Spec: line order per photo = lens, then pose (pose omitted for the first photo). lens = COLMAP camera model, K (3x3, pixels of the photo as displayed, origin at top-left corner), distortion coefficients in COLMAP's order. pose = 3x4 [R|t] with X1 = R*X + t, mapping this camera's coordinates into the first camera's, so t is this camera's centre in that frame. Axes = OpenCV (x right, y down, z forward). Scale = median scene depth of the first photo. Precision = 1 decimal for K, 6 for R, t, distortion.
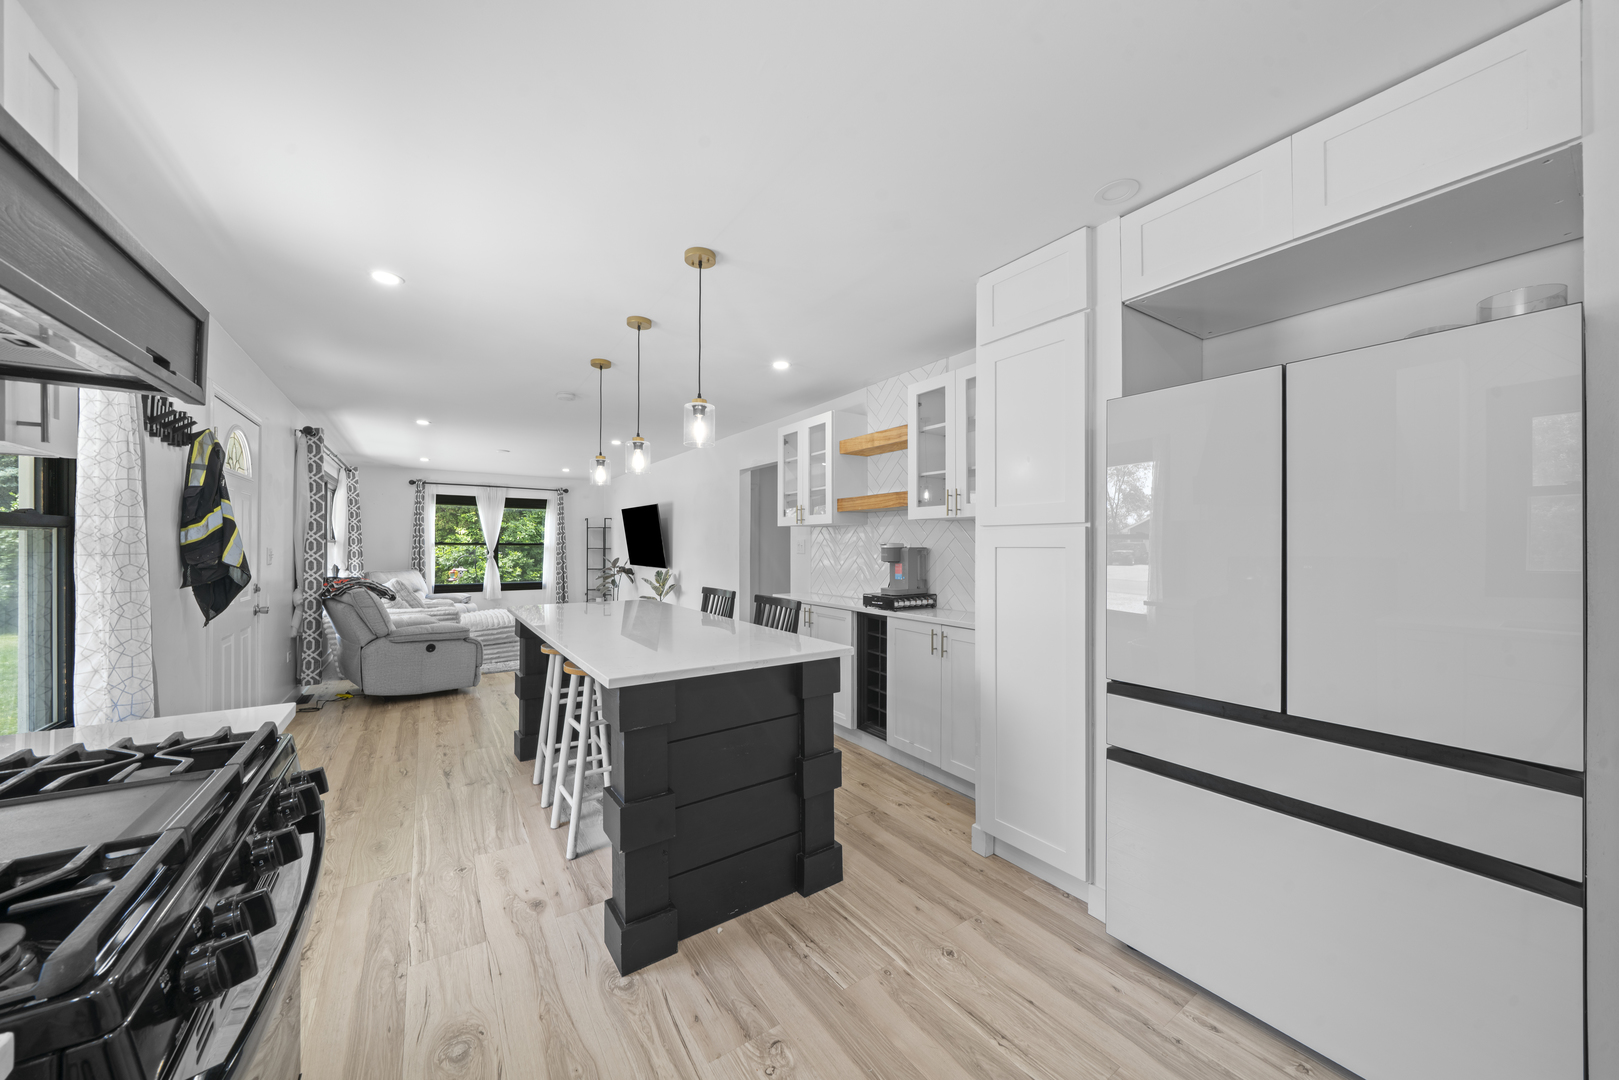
lens RADIAL K [[555.4, 0, 805.1], [0, 555.4, 544.9], [0, 0, 1]] dist [-0.007800, -0.000027]
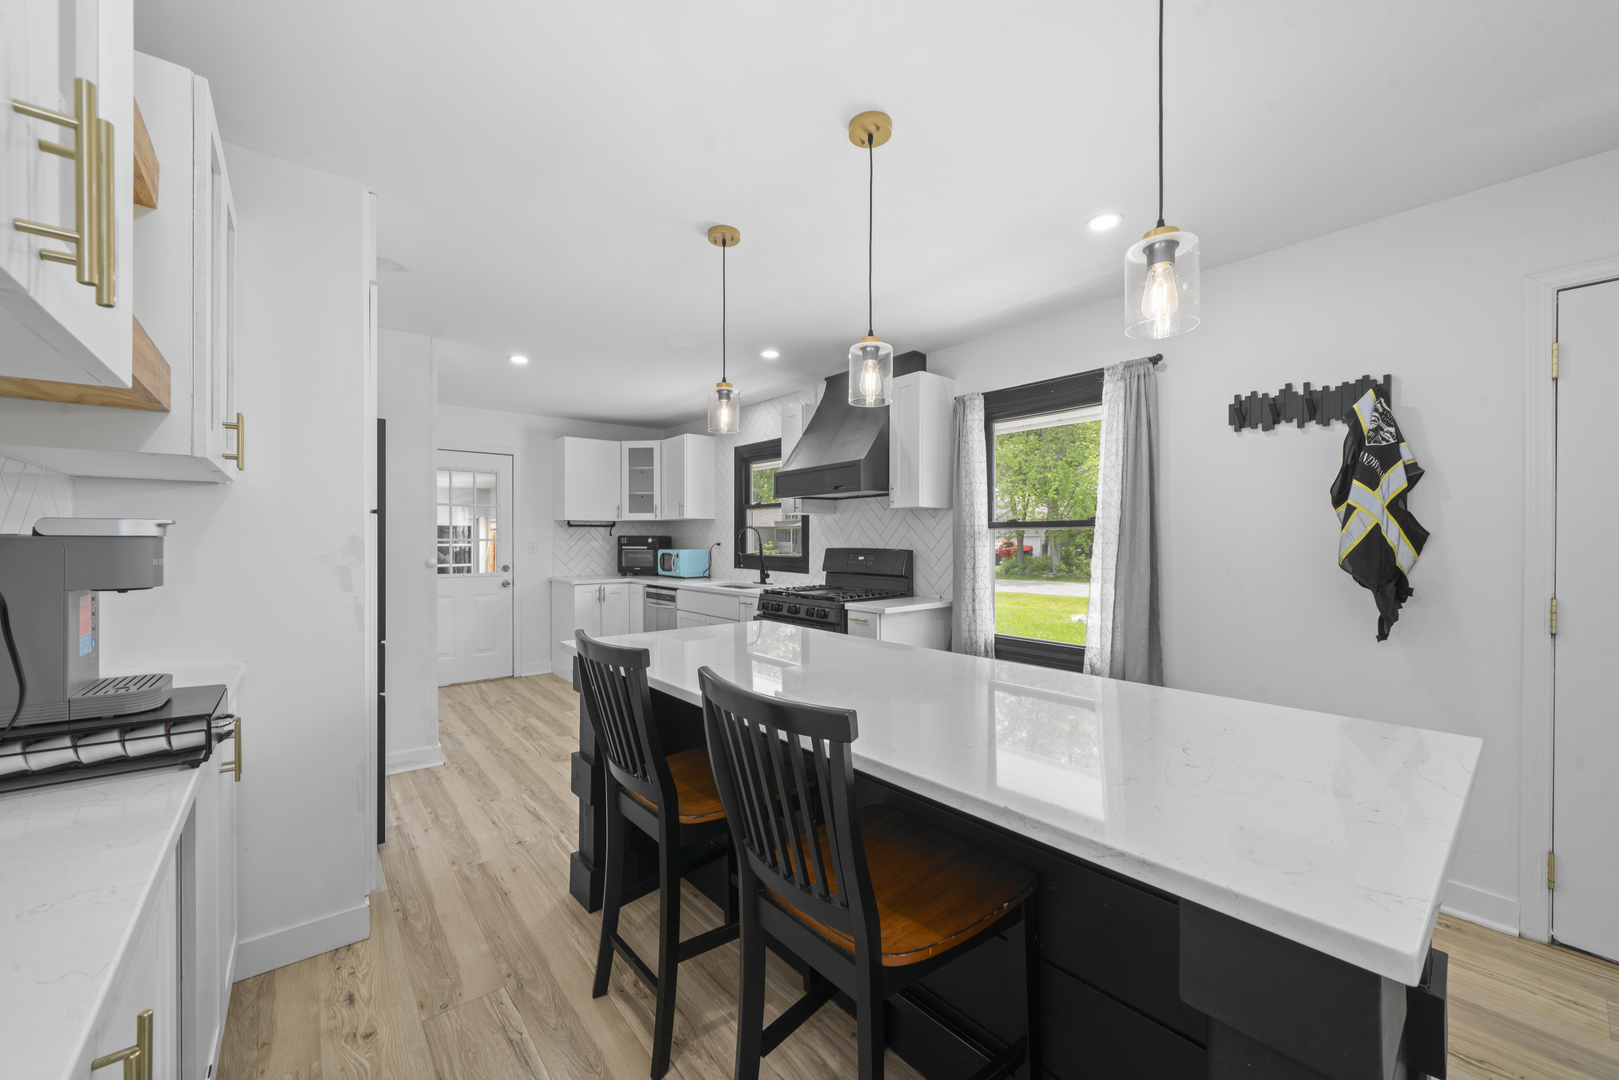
lens RADIAL K [[612.7, 0, 803.3], [0, 612.7, 542.5], [0, 0, 1]] dist [0.000529, 0.000014]
pose [[-0.996094, -0.002710, -0.088253, -0.160632], [-0.003066, 0.999988, 0.003908, 0.005969], [0.088241, 0.004163, -0.996090, 1.423867]]
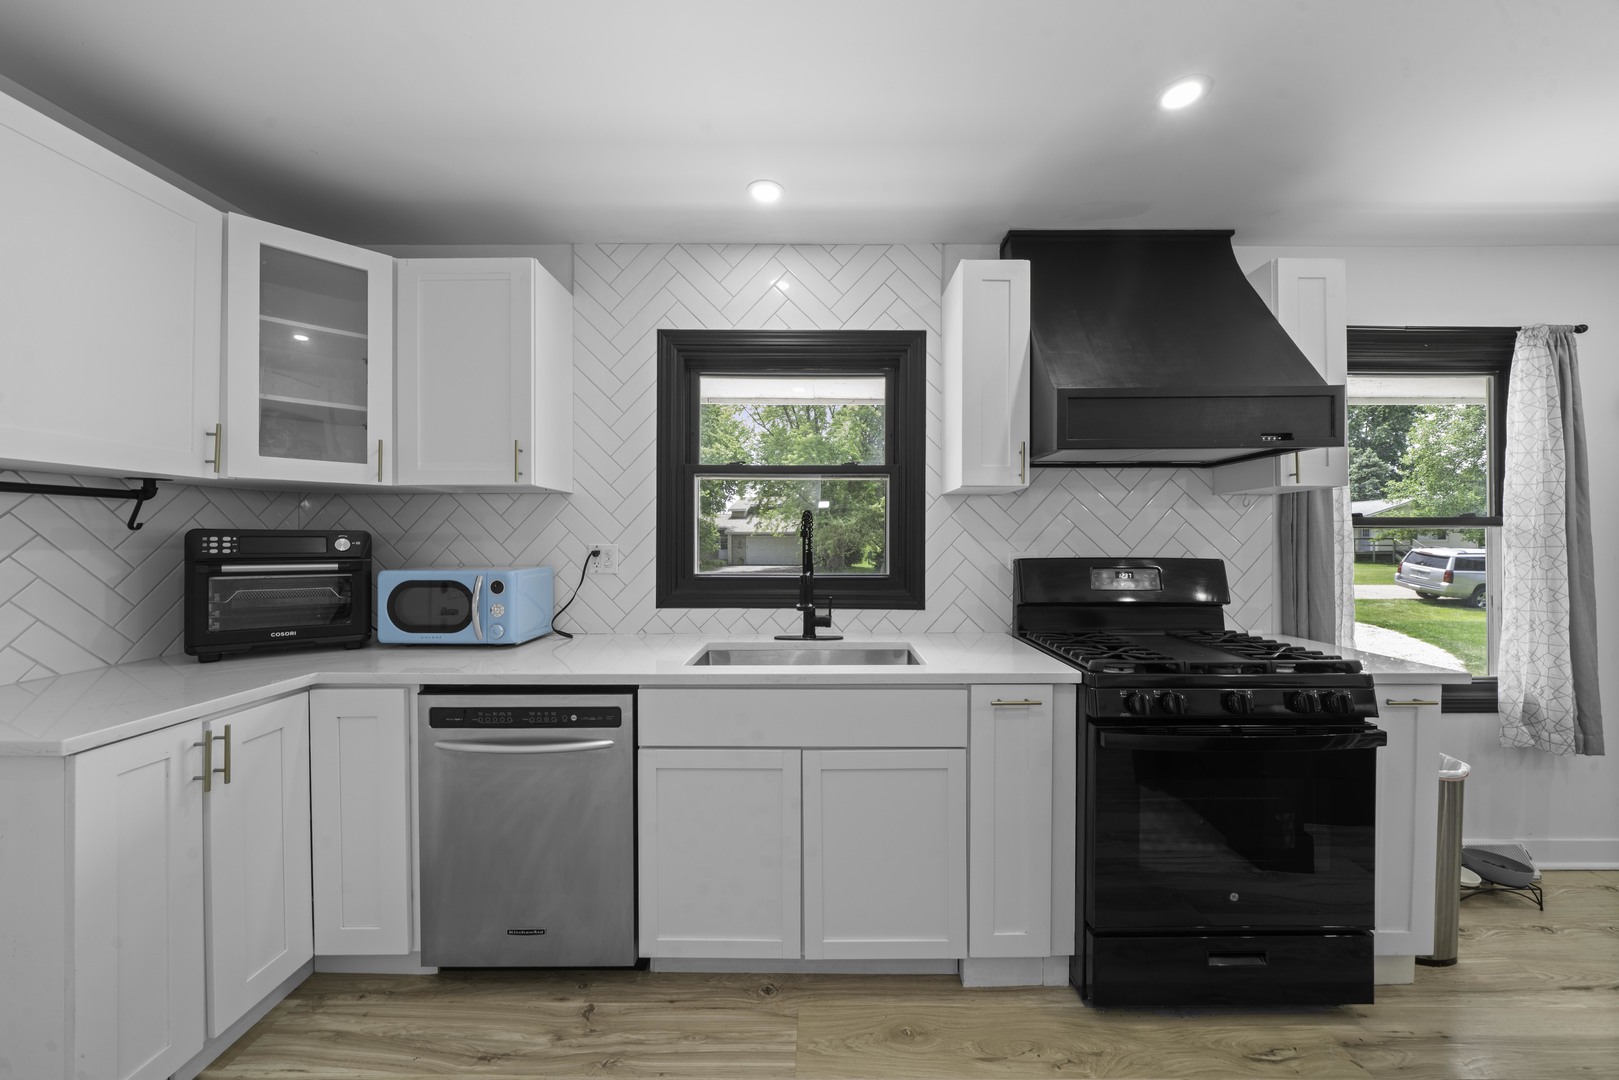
lens RADIAL K [[569.5, 0, 809.5], [0, 569.5, 540.0], [0, 0, 1]] dist [-0.006717, -0.000008]
pose [[-0.567345, -0.007134, -0.823449, 0.355394], [-0.000514, 0.999965, -0.008309, 0.007858], [0.823480, -0.004291, -0.567329, 0.216733]]
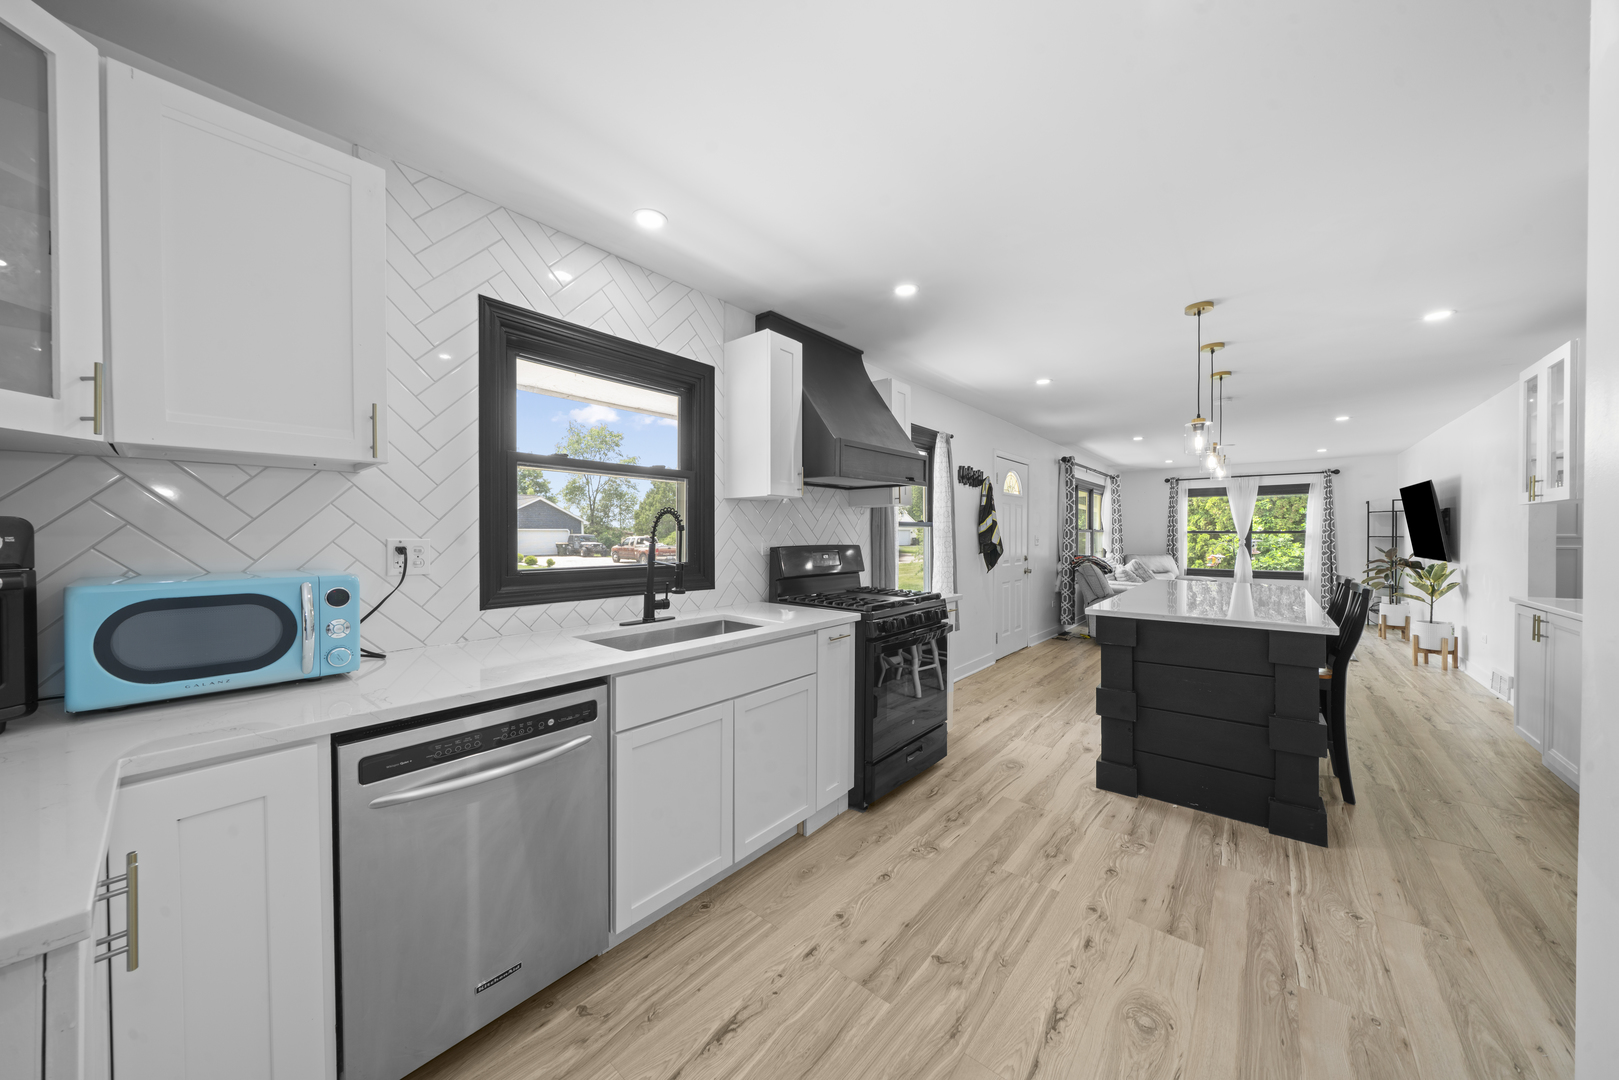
lens RADIAL K [[550.7, 0, 799.9], [0, 550.7, 539.0], [0, 0, 1]] dist [-0.002040, -0.000028]
pose [[0.260037, 0.004622, -0.965588, 0.559218], [0.003574, 0.999977, 0.005749, 0.005713], [0.965592, -0.004946, 0.260014, -0.163117]]
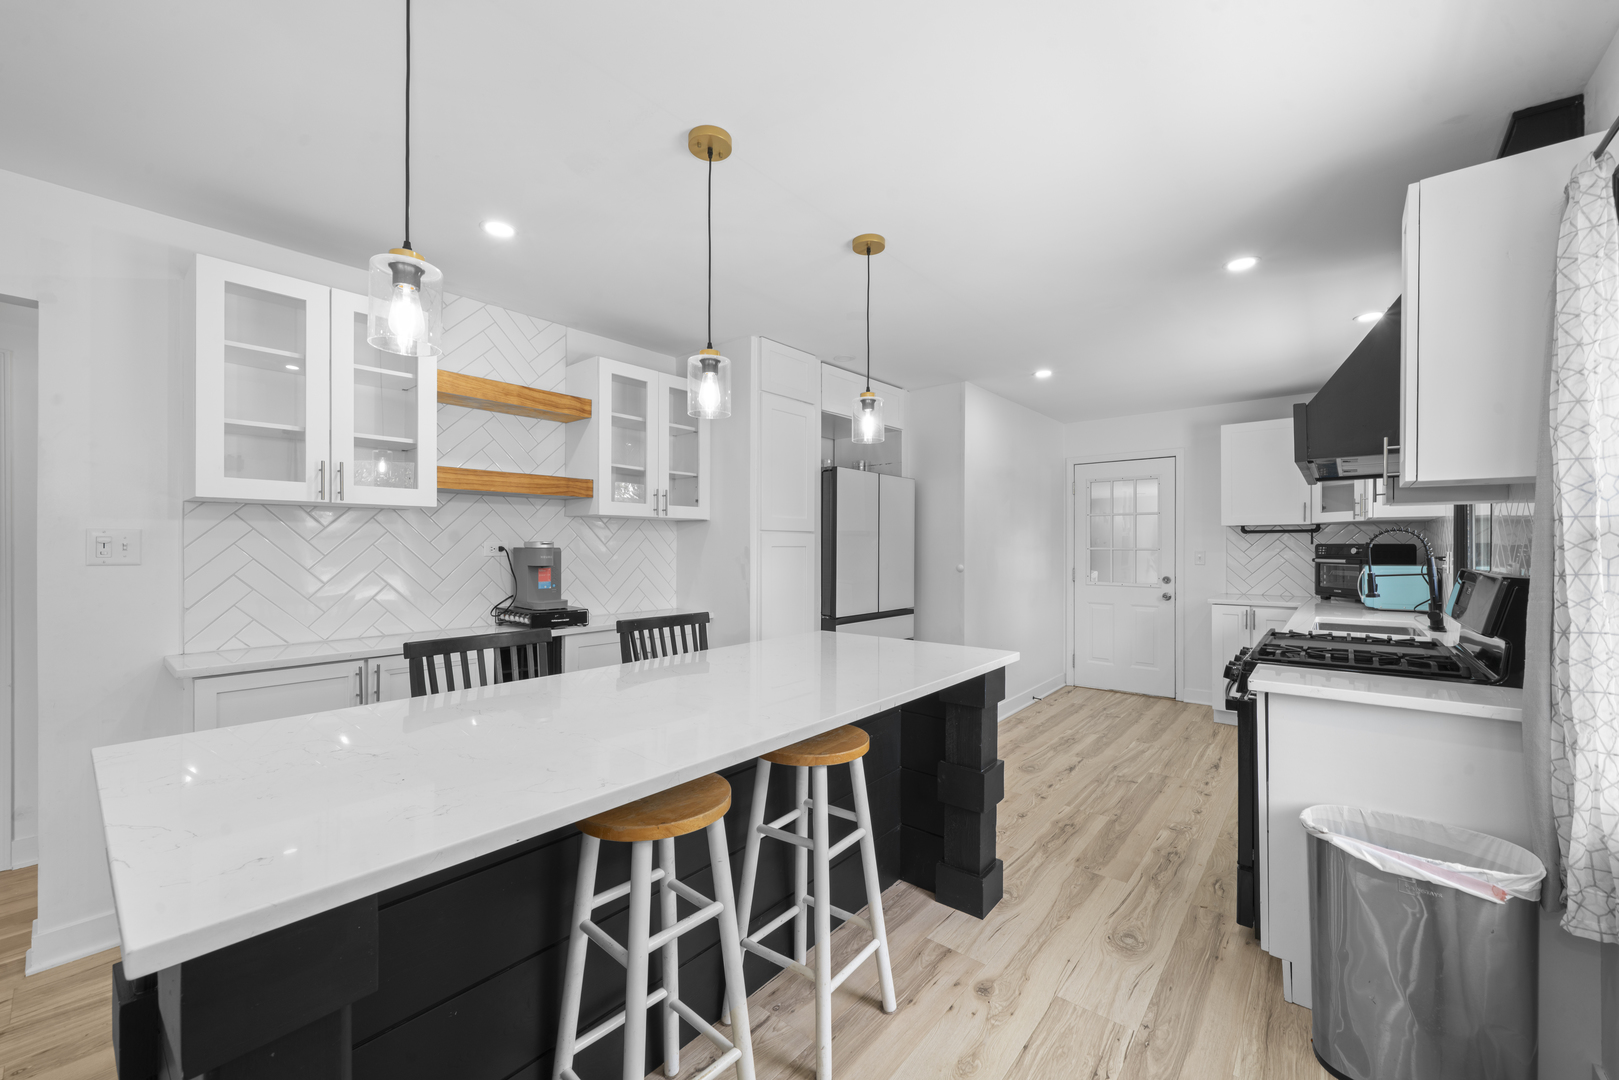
lens RADIAL K [[628.8, 0, 805.1], [0, 628.8, 548.6], [0, 0, 1]] dist [0.001538, 0.000059]
pose [[-0.265913, -0.006911, 0.963972, -0.828918], [-0.004000, 0.999974, 0.006065, -0.000167], [-0.963989, -0.002243, -0.265934, 0.956073]]
